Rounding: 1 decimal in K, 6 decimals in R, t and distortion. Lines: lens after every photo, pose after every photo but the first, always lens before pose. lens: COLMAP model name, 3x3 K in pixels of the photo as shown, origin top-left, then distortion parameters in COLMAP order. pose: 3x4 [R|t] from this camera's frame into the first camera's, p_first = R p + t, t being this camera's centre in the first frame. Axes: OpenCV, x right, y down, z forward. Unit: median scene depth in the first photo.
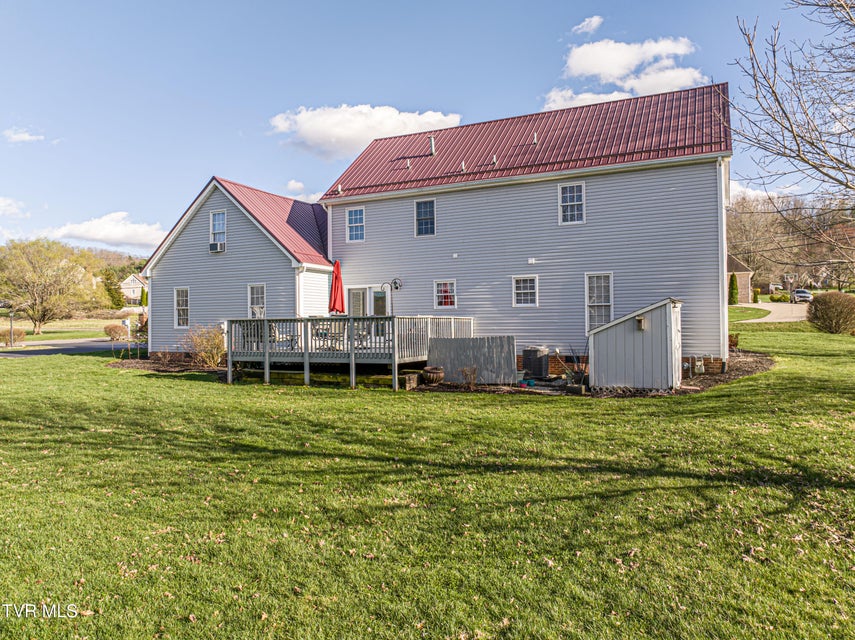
lens RADIAL K [[603.4, 0, 427.5], [0, 603.4, 320.0], [0, 0, 1]] dist [-0.042789, 0.000764]
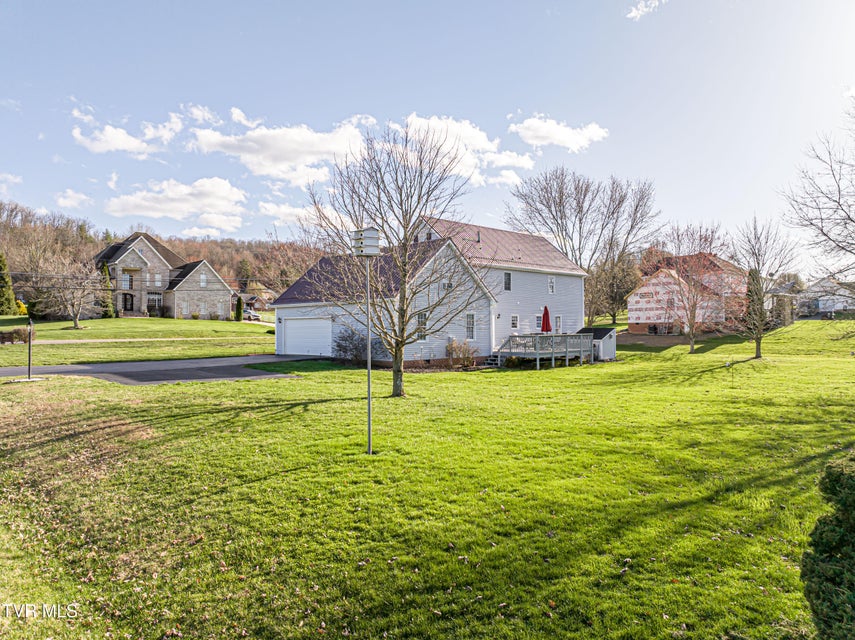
lens RADIAL K [[603.4, 0, 427.5], [0, 603.4, 320.0], [0, 0, 1]] dist [-0.042789, 0.000764]
pose [[0.365927, 0.016940, 0.930489, -1.893156], [-0.007548, 0.999855, -0.015234, -0.016590], [-0.930613, -0.001449, 0.366002, 0.541617]]
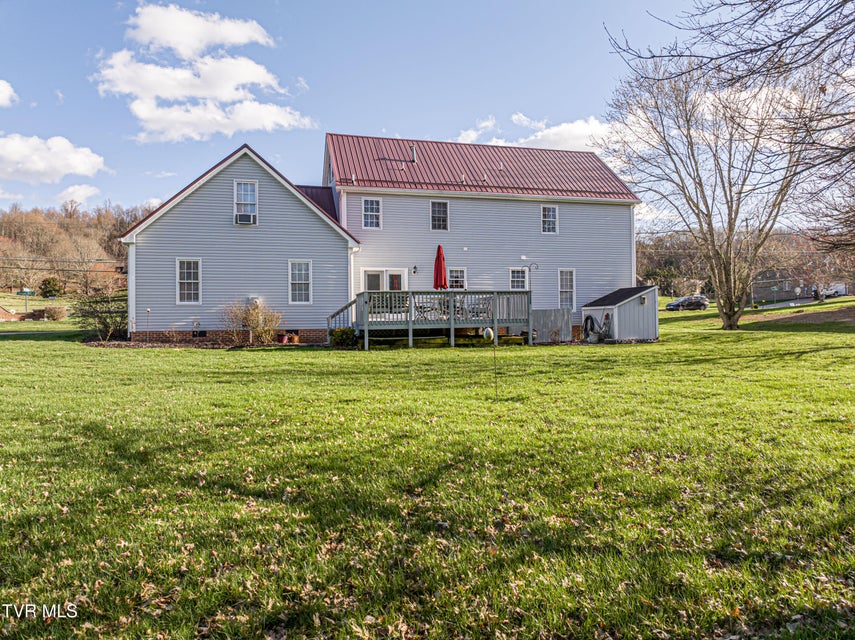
lens RADIAL K [[603.4, 0, 427.5], [0, 603.4, 320.0], [0, 0, 1]] dist [-0.042789, 0.000764]
pose [[0.750580, 0.005950, 0.660752, -0.833095], [0.001061, 0.999947, -0.010209, 0.053802], [-0.660778, 0.008364, 0.750535, 0.106572]]
